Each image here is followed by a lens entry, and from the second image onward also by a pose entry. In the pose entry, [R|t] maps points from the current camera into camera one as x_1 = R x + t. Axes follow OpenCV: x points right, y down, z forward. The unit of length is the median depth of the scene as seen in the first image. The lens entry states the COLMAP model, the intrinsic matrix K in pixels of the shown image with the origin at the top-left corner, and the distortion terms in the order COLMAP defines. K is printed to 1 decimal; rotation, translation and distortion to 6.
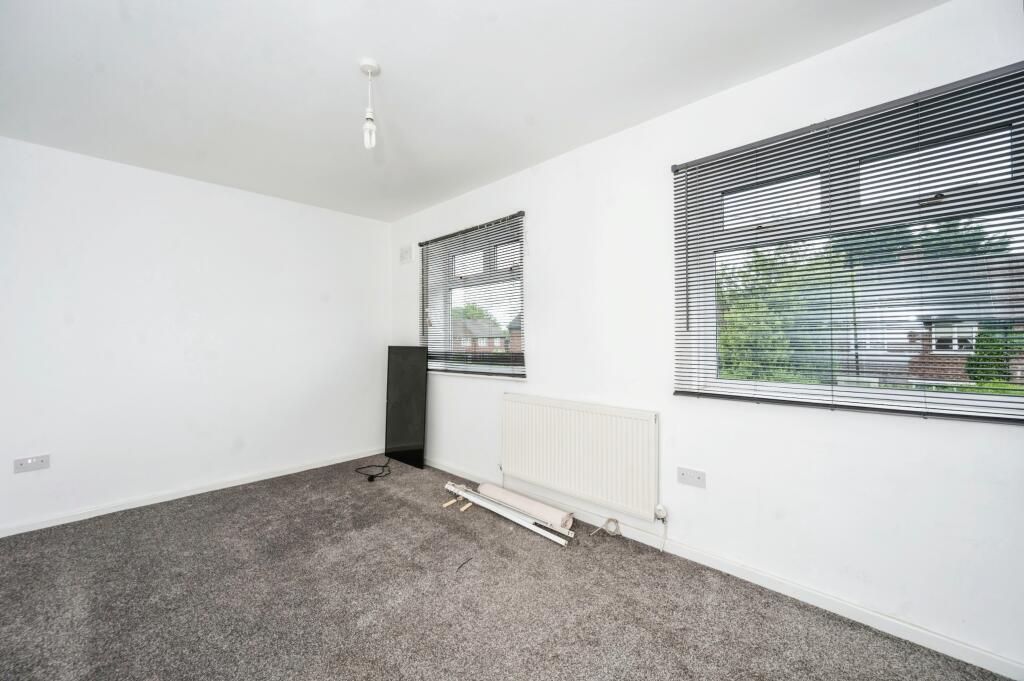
lens RADIAL K [[410.2, 0, 512.0], [0, 410.2, 340.5], [0, 0, 1]] dist [-0.001369, -0.000065]
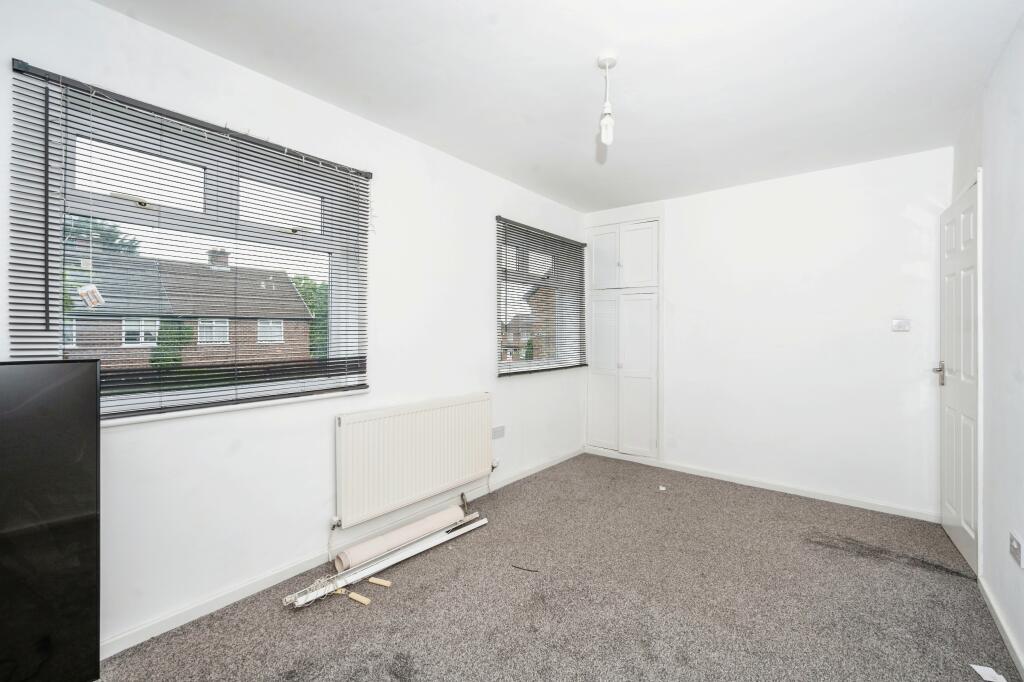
lens RADIAL K [[441.4, 0, 510.1], [0, 441.4, 338.9], [0, 0, 1]] dist [0.001085, 0.000125]
pose [[-0.096381, -0.011410, 0.995279, -0.820496], [-0.004542, 0.999929, 0.011024, -0.013074], [-0.995334, -0.003458, -0.096426, 0.804210]]
